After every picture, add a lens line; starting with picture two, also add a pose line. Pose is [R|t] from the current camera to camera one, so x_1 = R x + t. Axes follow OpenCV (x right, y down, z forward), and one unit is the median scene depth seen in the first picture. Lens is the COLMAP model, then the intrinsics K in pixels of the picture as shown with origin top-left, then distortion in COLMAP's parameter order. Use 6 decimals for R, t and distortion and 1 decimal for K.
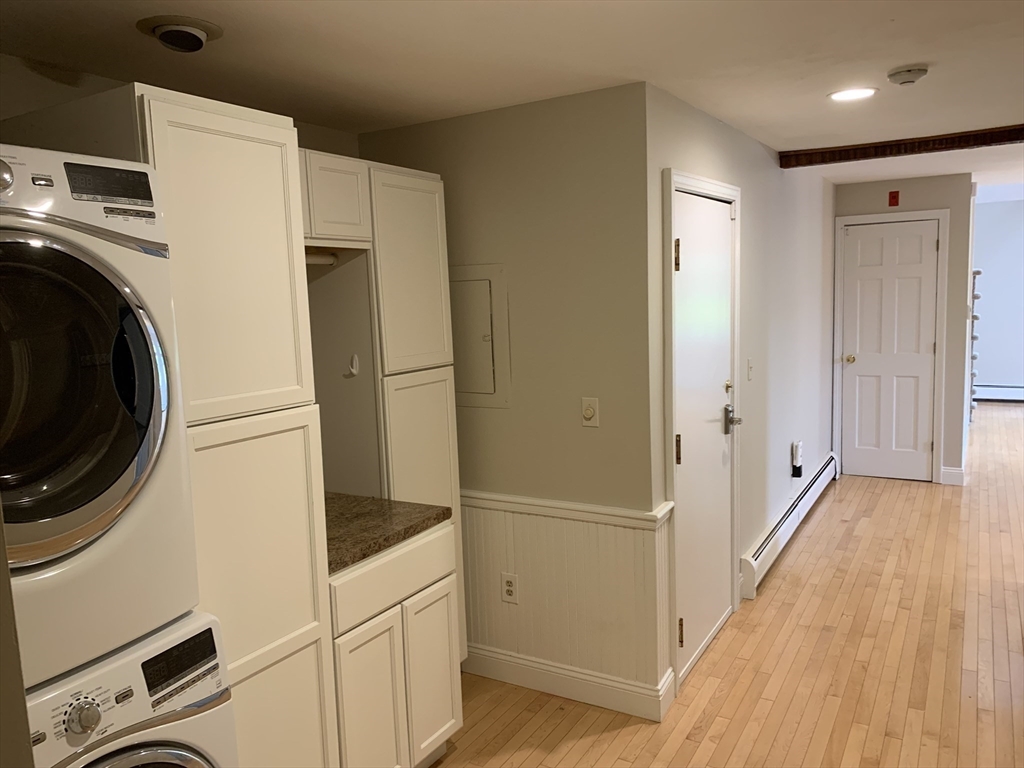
lens RADIAL K [[776.0, 0, 510.6], [0, 776.0, 382.3], [0, 0, 1]] dist [0.052767, -0.071444]
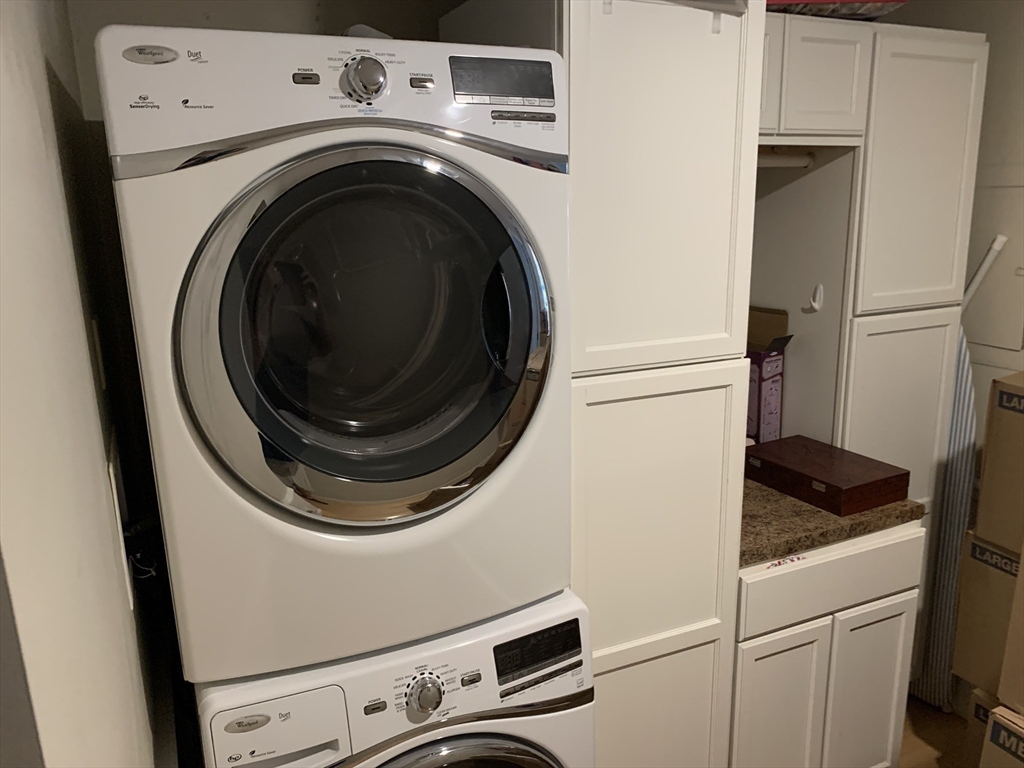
lens RADIAL K [[776.0, 0, 501.0], [0, 776.0, 387.4], [0, 0, 1]] dist [0.052767, -0.071444]
pose [[0.819504, 0.149302, -0.553282, -0.020682], [-0.072875, 0.984778, 0.157800, -0.065193], [0.568420, -0.088997, 0.817911, 0.296910]]
